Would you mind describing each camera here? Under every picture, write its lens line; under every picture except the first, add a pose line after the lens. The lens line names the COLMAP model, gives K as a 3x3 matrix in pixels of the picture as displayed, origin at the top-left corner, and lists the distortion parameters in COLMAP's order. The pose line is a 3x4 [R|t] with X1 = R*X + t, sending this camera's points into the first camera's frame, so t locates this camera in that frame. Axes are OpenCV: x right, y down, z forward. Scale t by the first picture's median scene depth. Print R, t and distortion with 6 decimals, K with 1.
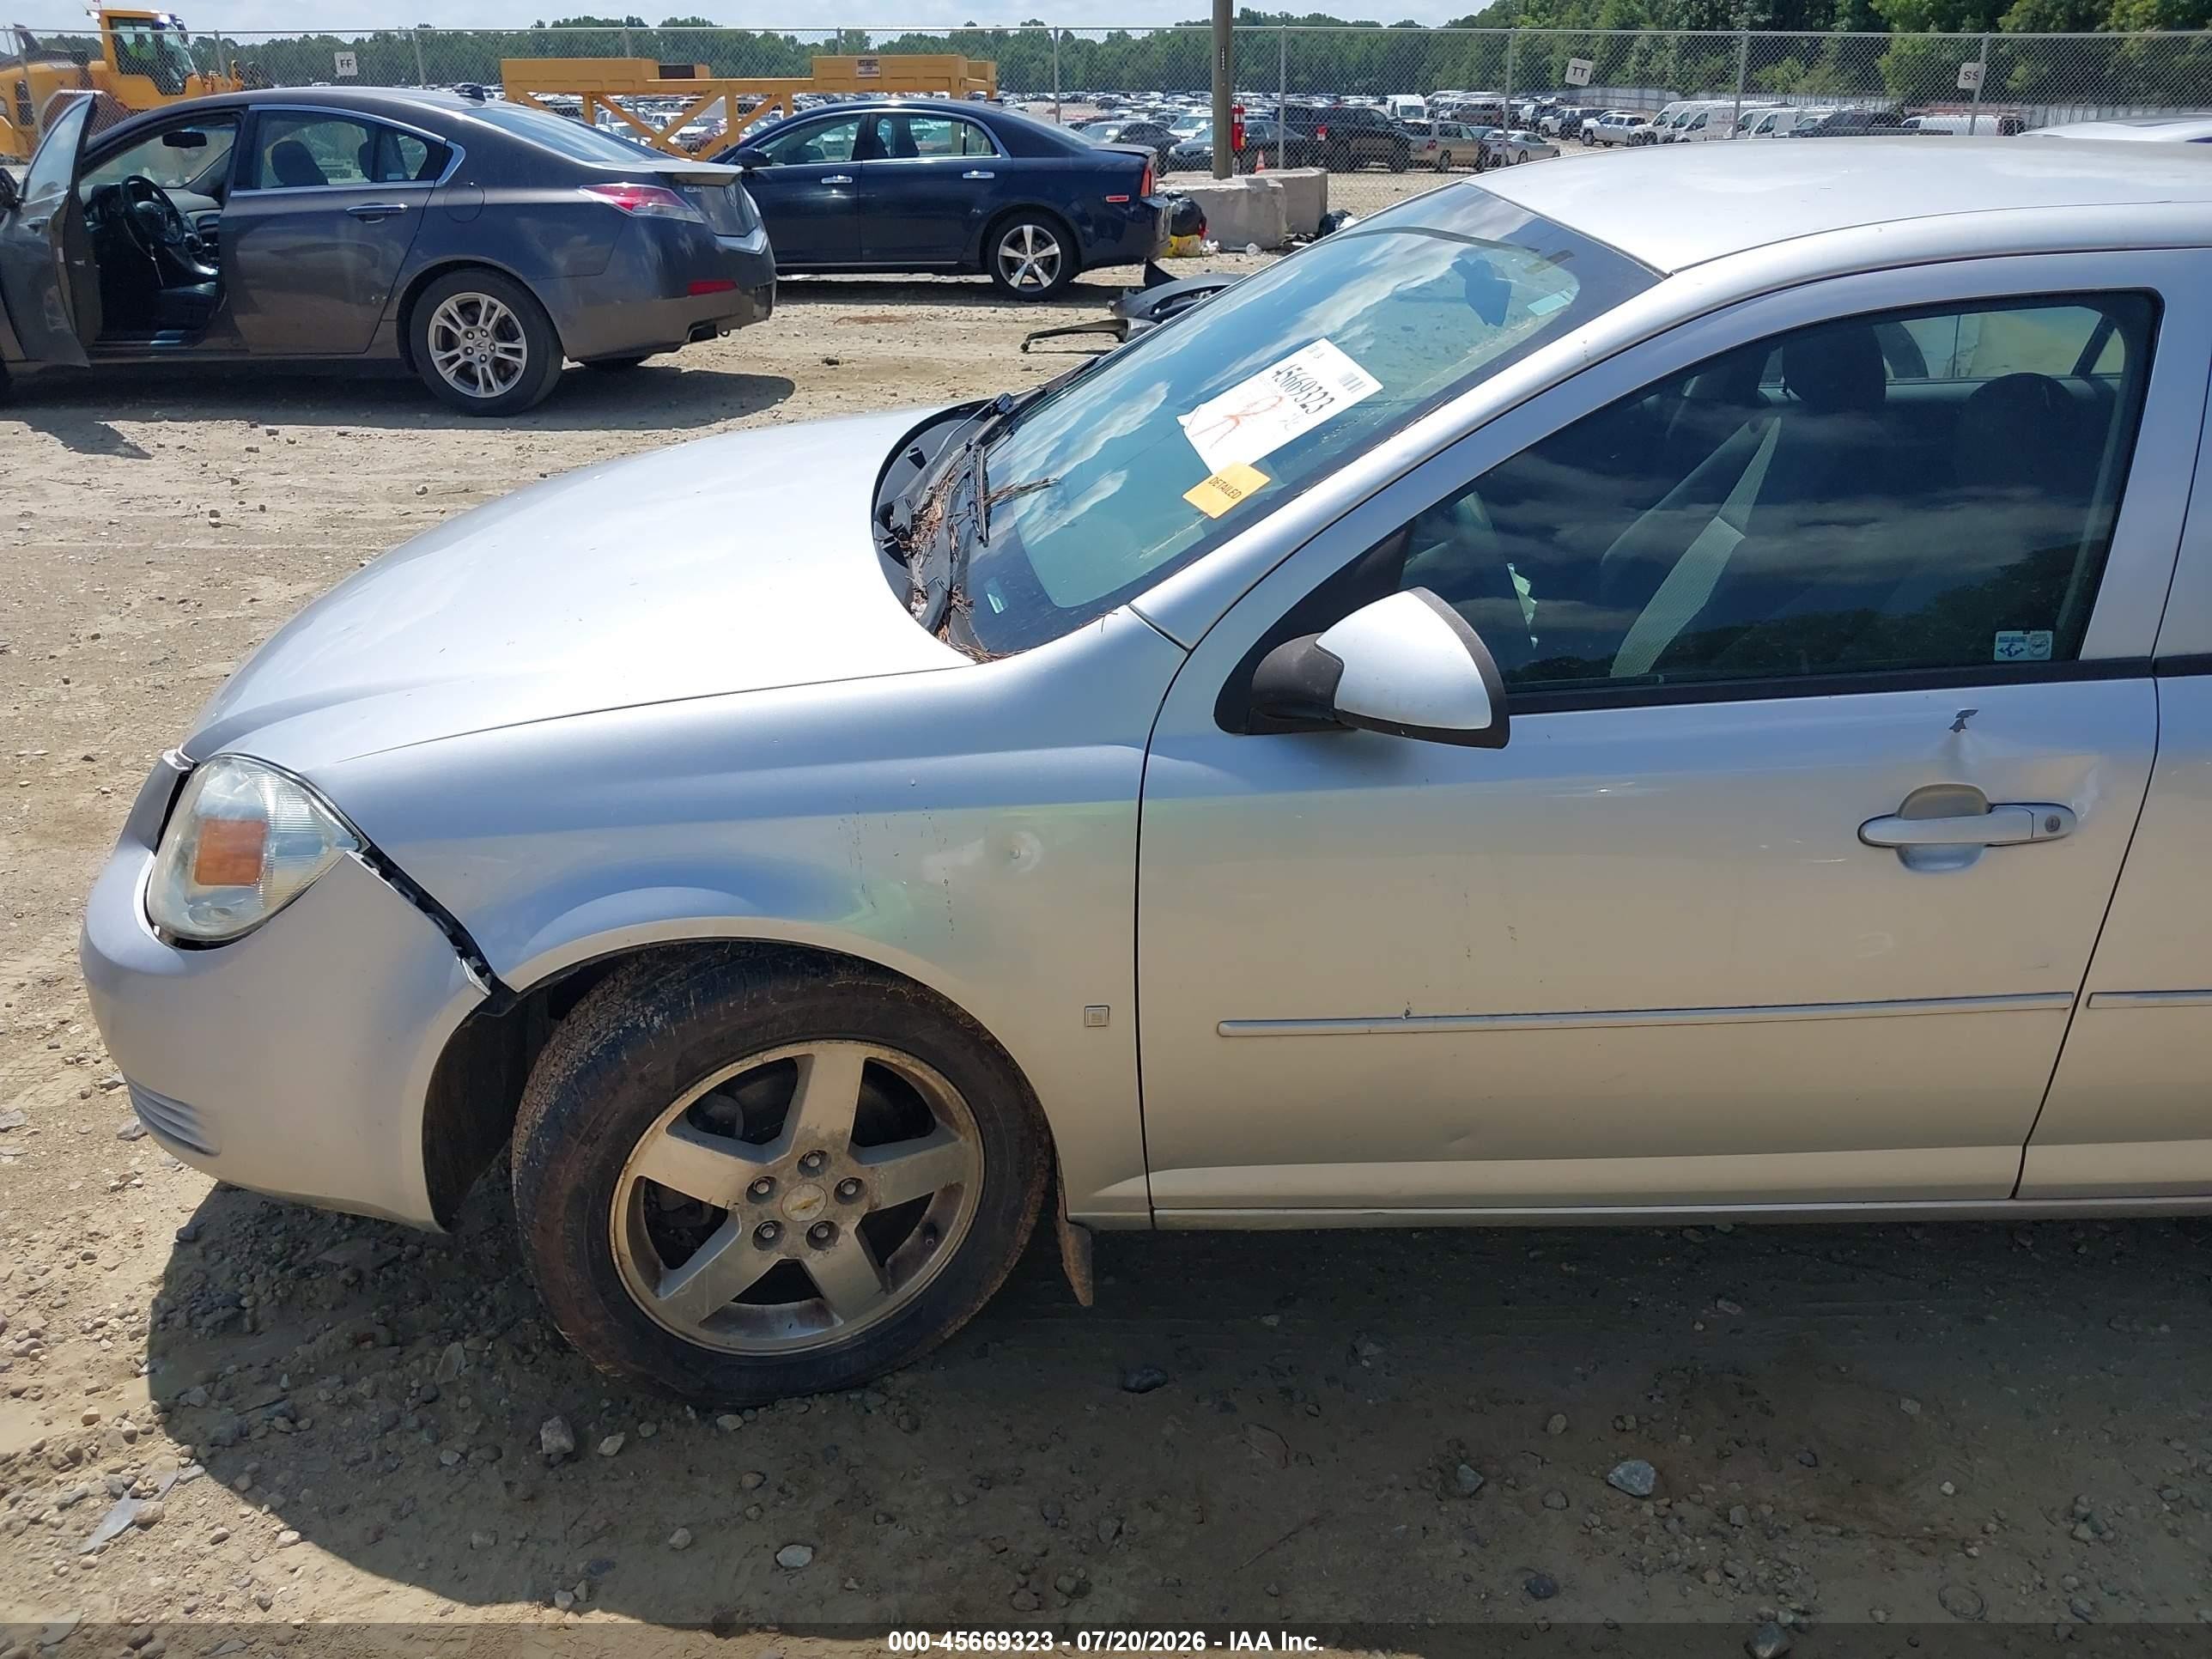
lens RADIAL K [[1766.1, 0, 1139.3], [0, 1766.1, 847.1], [0, 0, 1]] dist [0.003728, -0.009962]
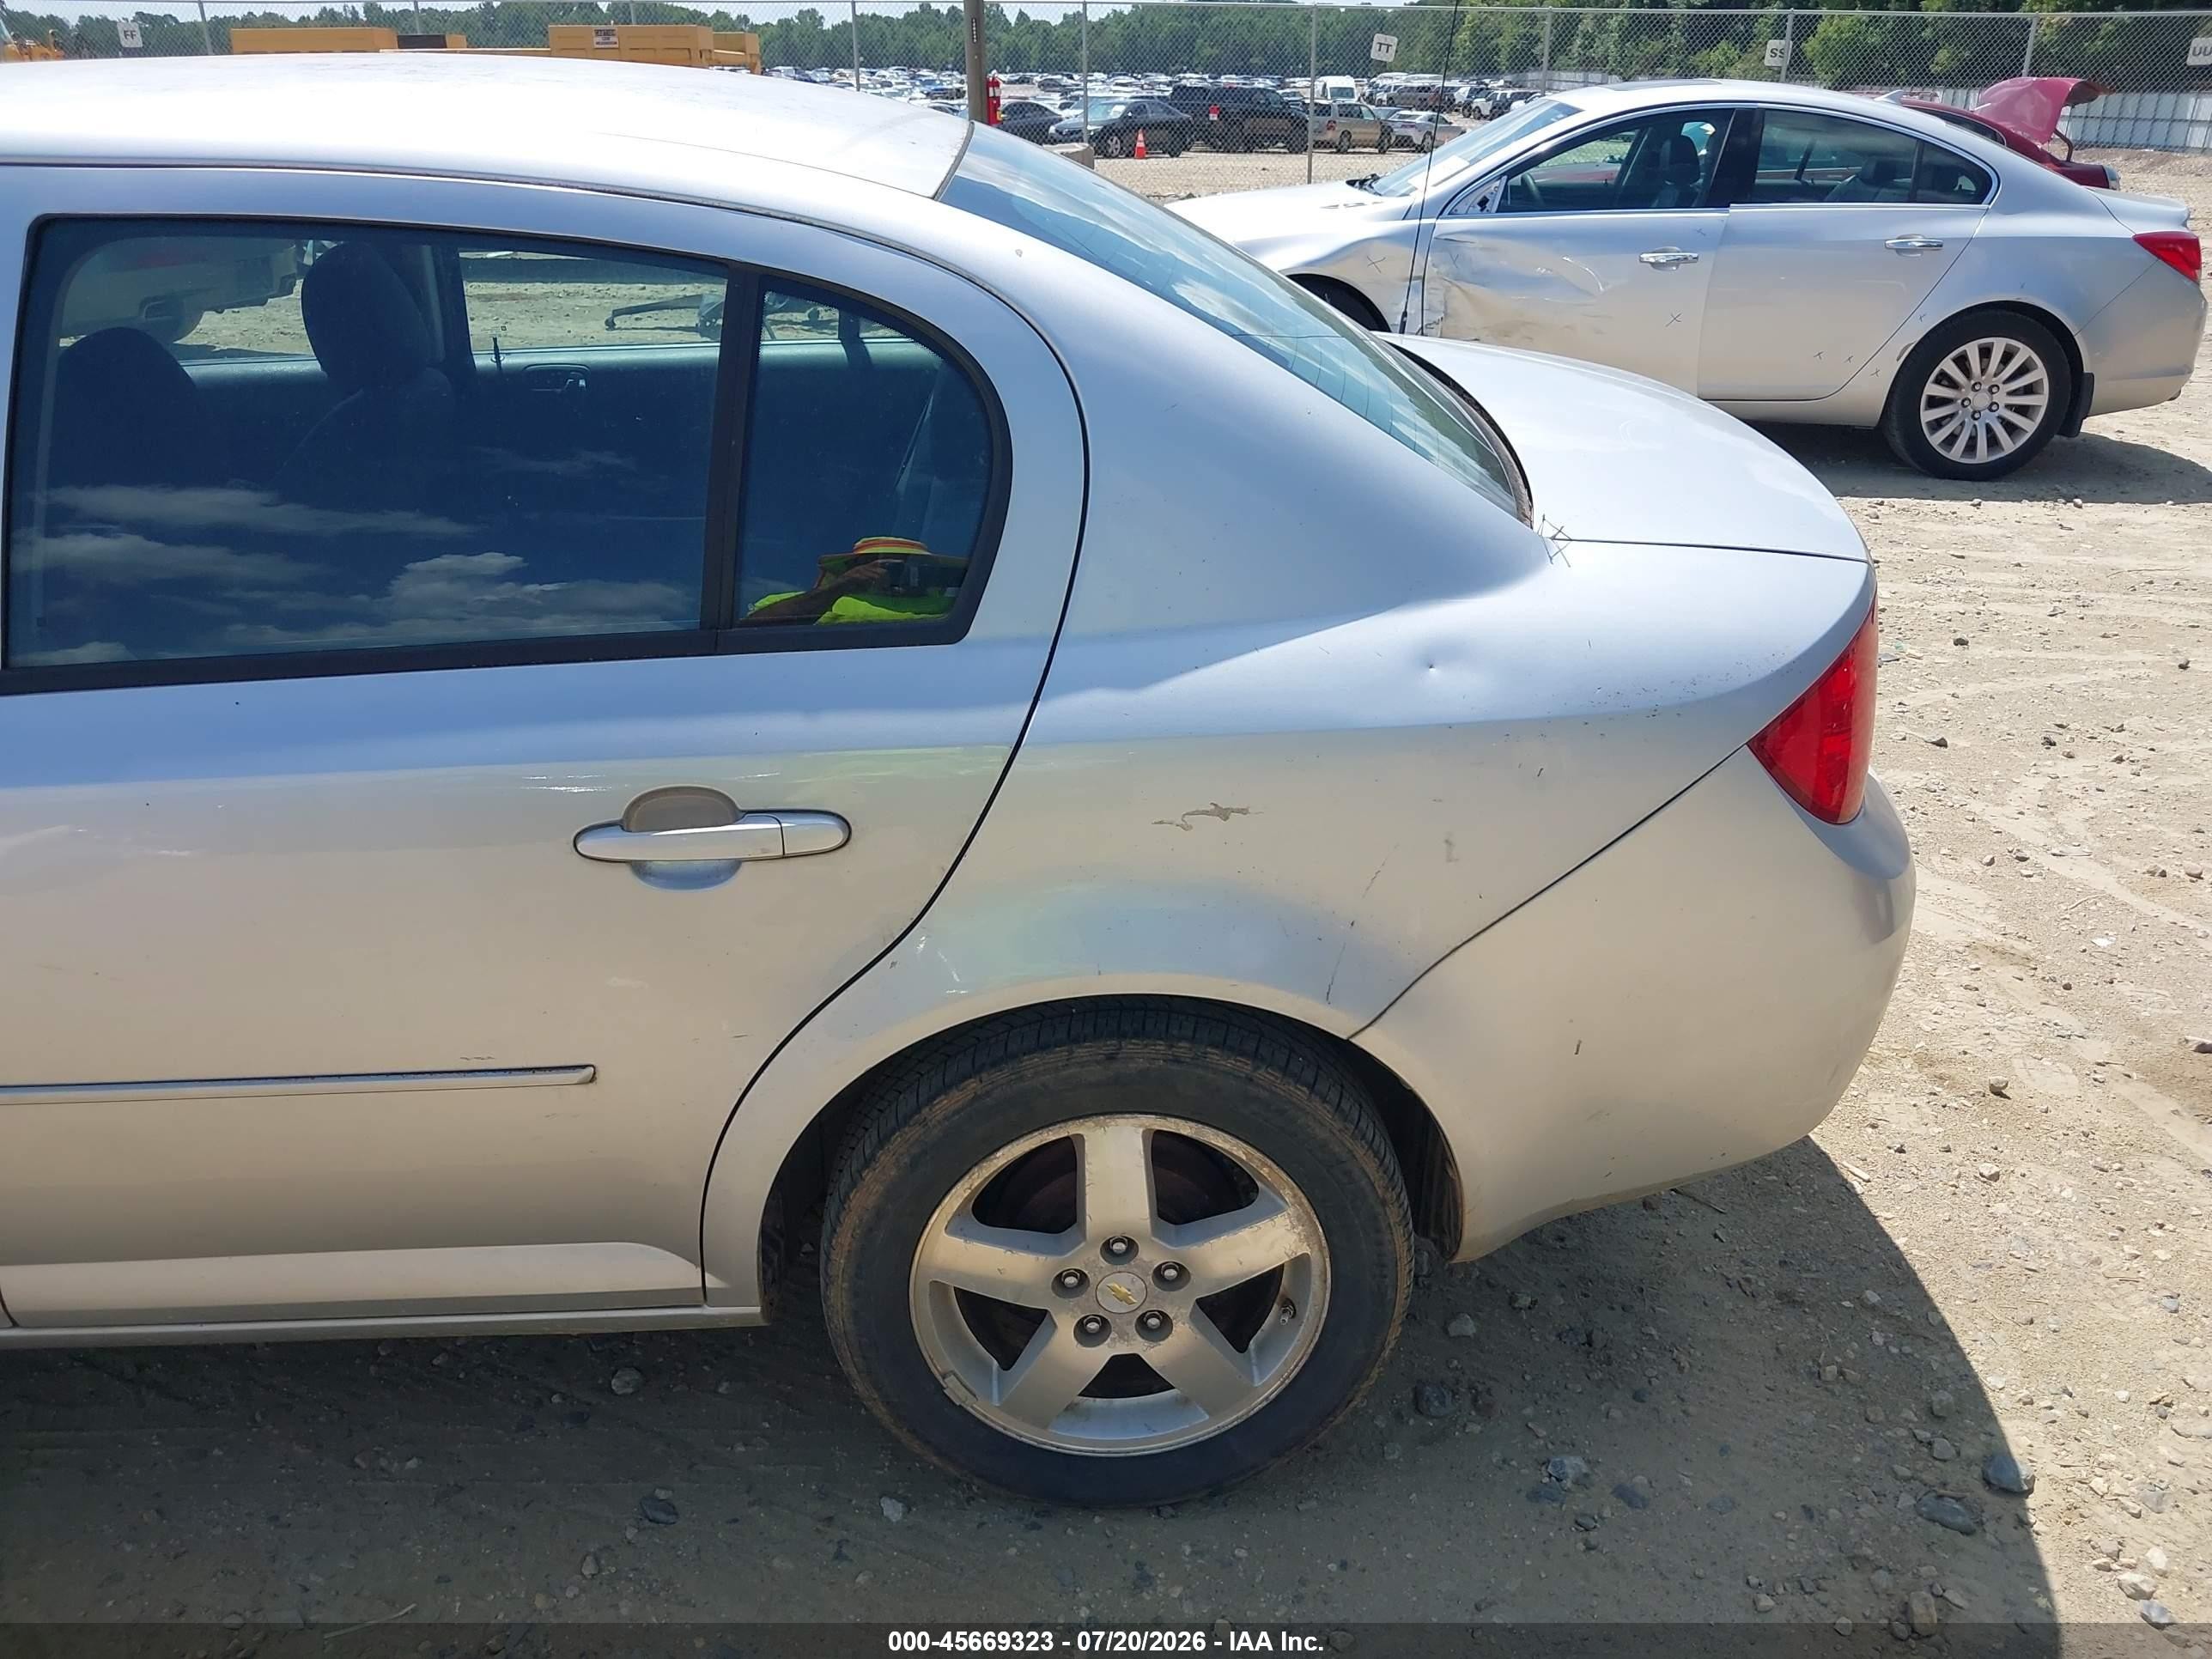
lens RADIAL K [[1766.1, 0, 1148.0], [0, 1766.1, 843.2], [0, 0, 1]] dist [0.003728, -0.009962]
pose [[0.999758, -0.004379, 0.021568, 0.271990], [0.004235, 0.999968, 0.006741, -0.008252], [-0.021597, -0.006648, 0.999745, 0.045230]]
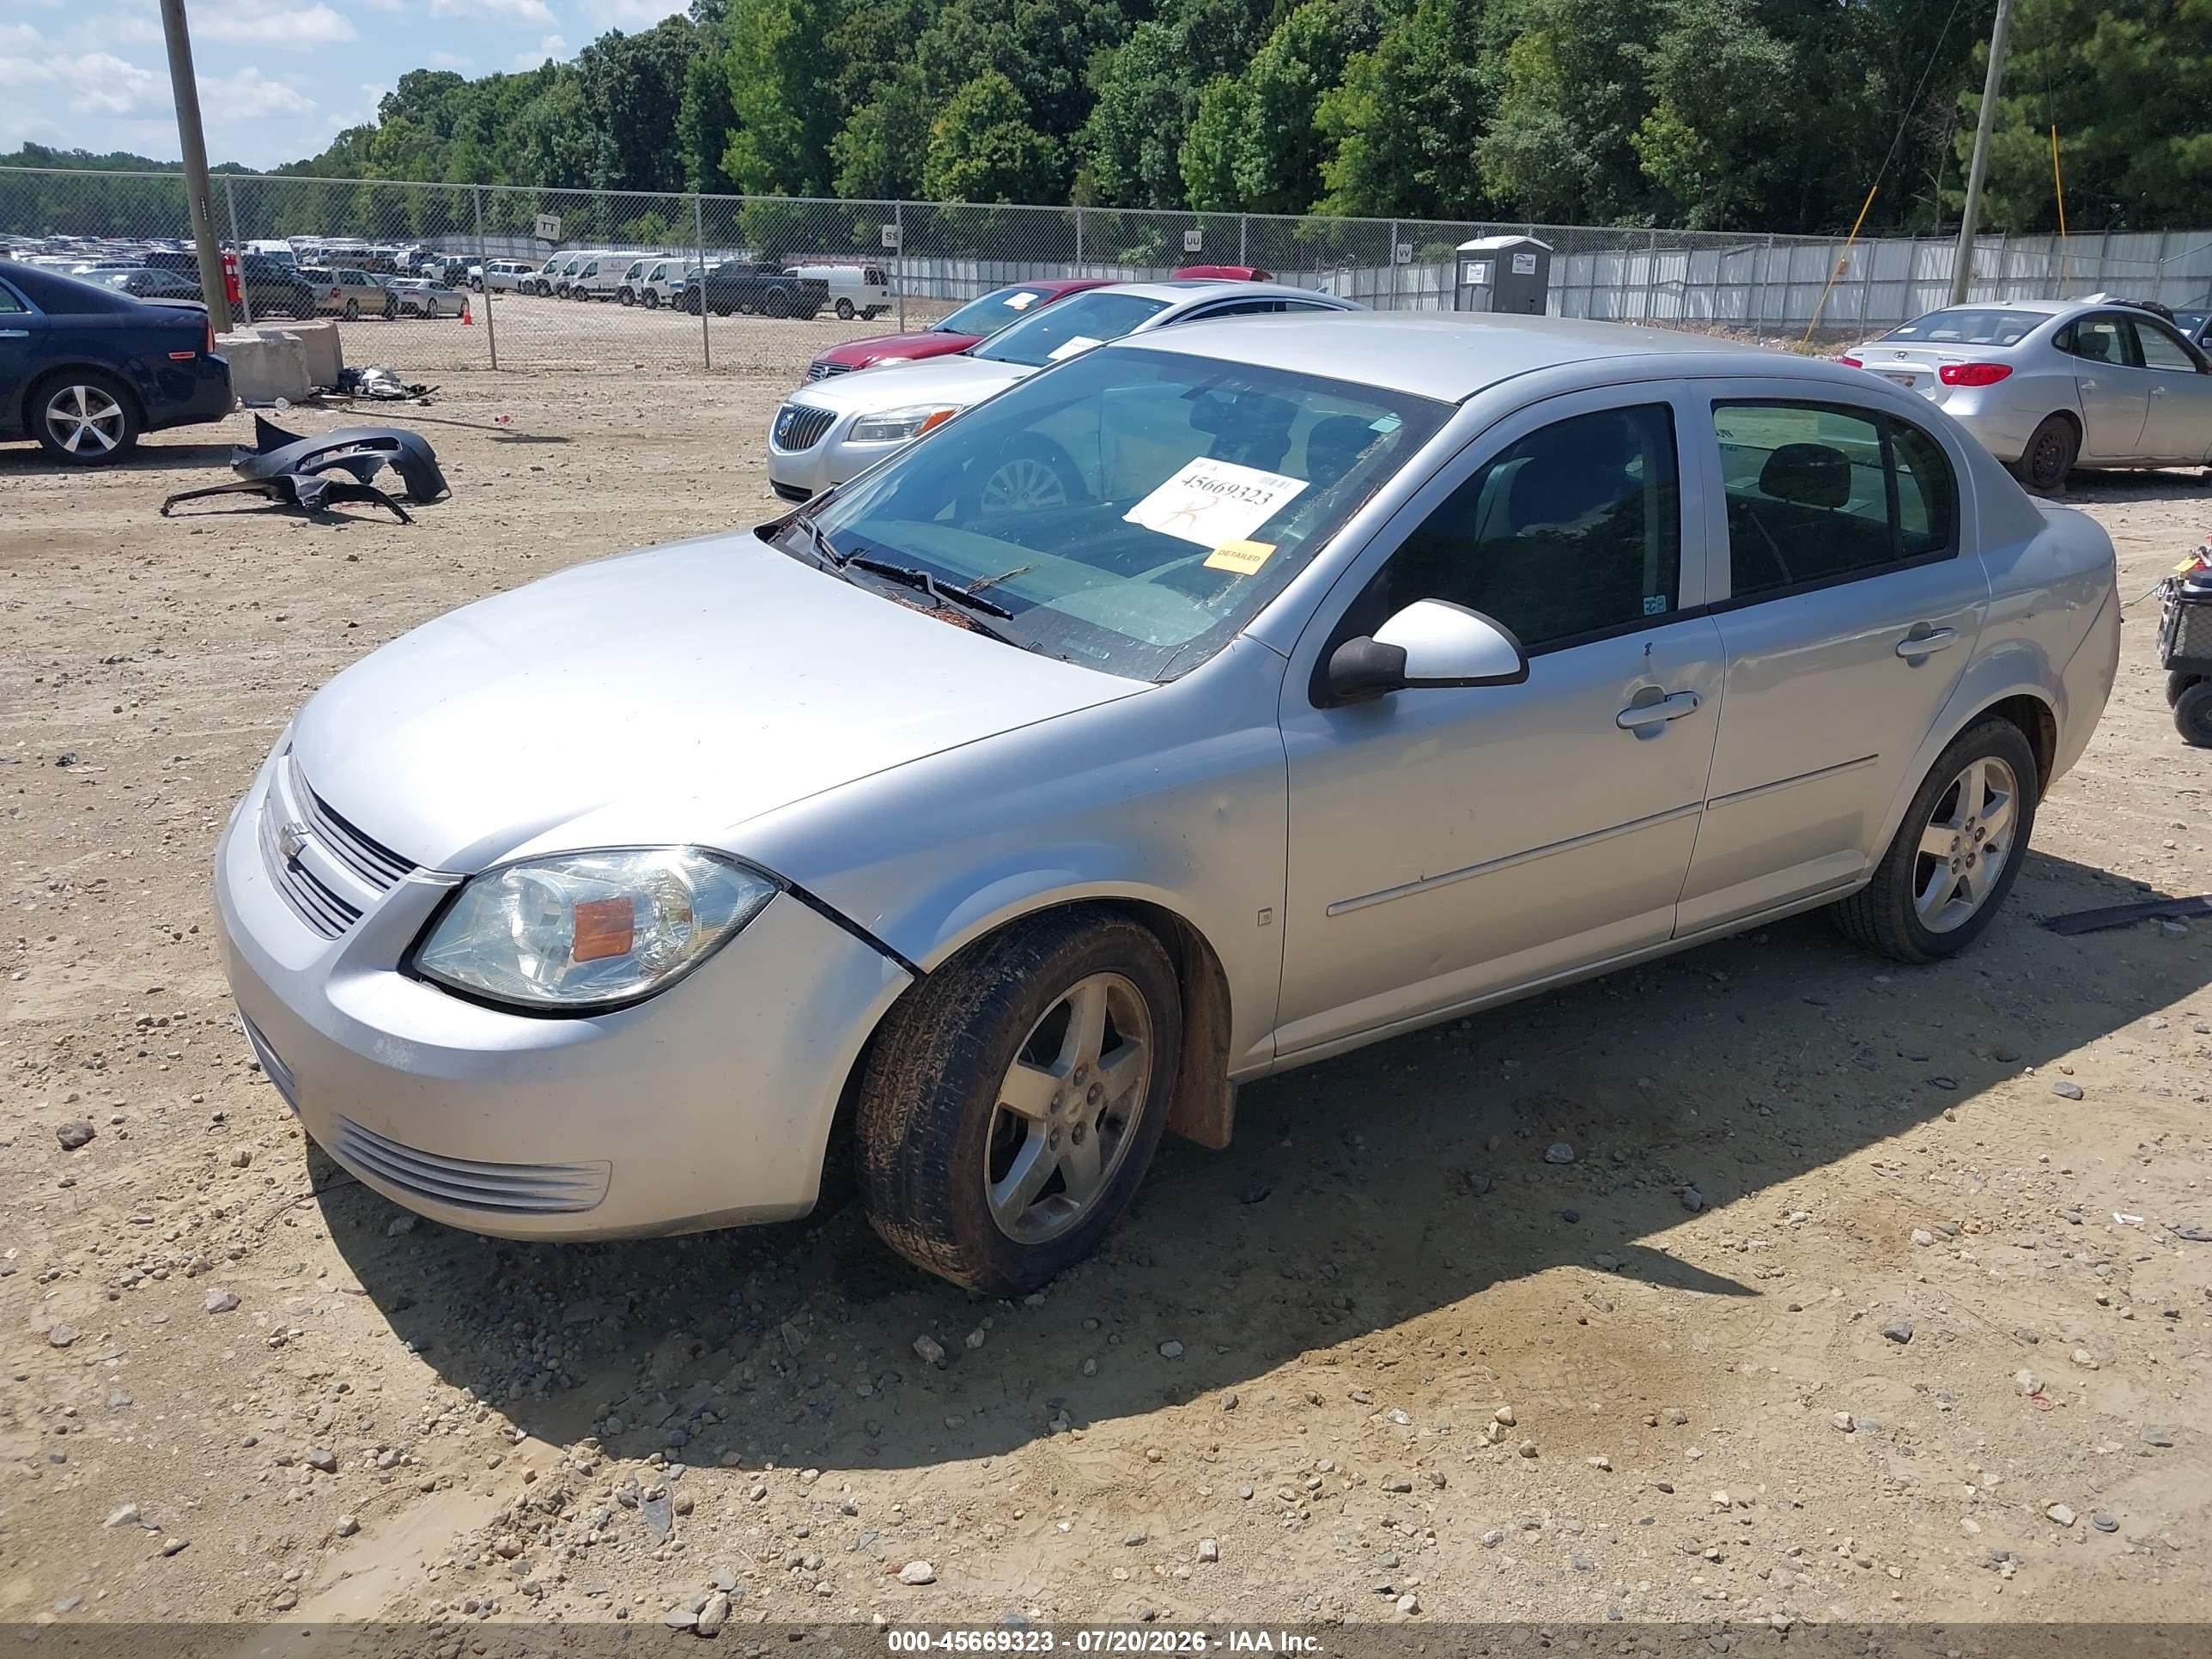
lens RADIAL K [[1766.1, 0, 1130.1], [0, 1766.1, 822.5], [0, 0, 1]] dist [0.003728, -0.009962]
pose [[0.833387, -0.158314, 0.529531, -0.214043], [0.203197, 0.978761, -0.027174, 0.009226], [-0.513982, 0.130246, 0.847855, -0.044098]]
